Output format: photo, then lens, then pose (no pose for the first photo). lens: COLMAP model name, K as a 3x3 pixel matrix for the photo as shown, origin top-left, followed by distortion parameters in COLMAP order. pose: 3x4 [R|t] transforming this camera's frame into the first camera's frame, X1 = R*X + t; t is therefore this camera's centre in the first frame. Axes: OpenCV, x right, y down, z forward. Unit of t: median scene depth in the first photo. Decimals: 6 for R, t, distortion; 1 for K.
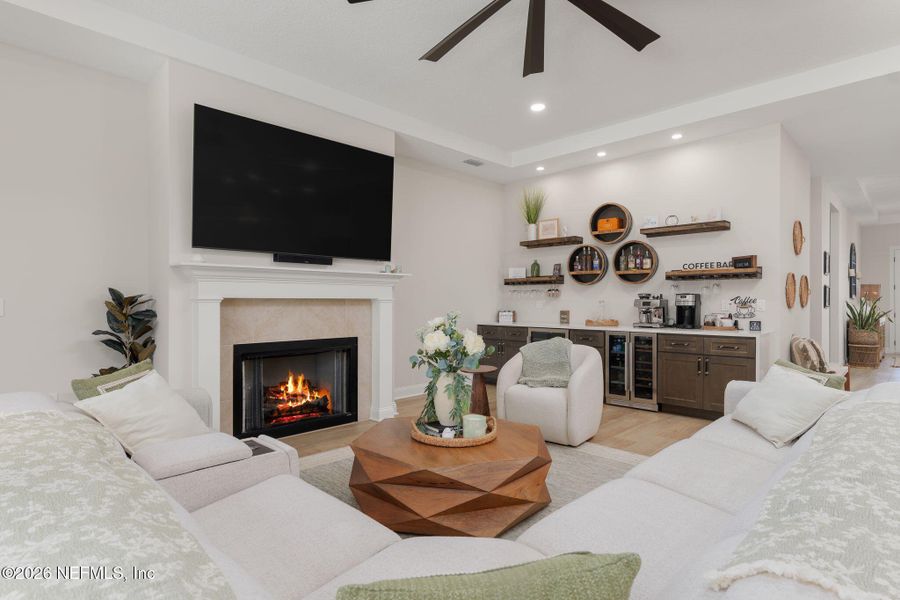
lens RADIAL K [[475.4, 0, 447.1], [0, 475.4, 303.0], [0, 0, 1]] dist [-0.000498, 0.000636]
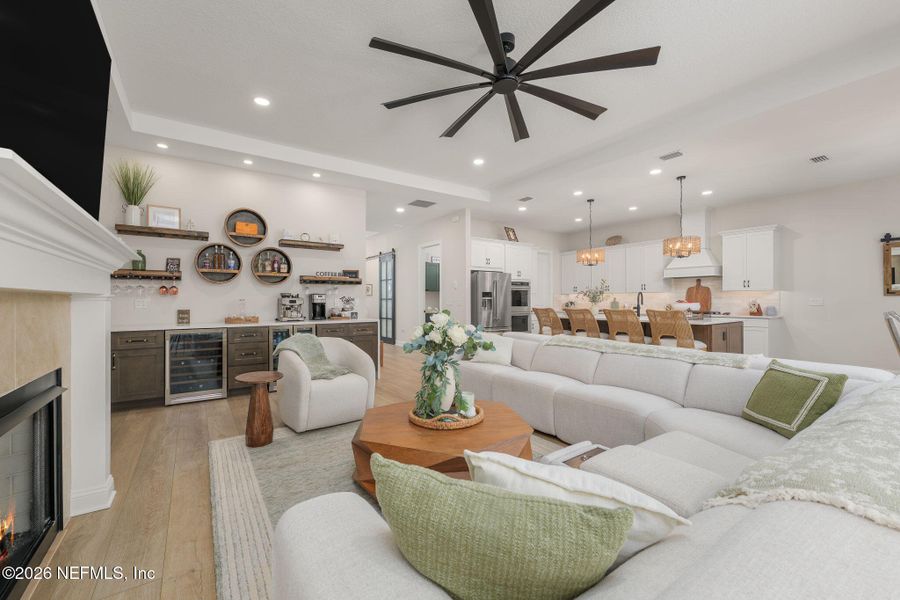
lens RADIAL K [[365.4, 0, 448.7], [0, 365.4, 297.4], [0, 0, 1]] dist [0.001354, -0.001145]
pose [[0.164150, 0.005218, 0.986422, -0.409263], [0.003679, 0.999976, -0.005902, -0.002091], [-0.986429, 0.004598, 0.164126, 0.422211]]
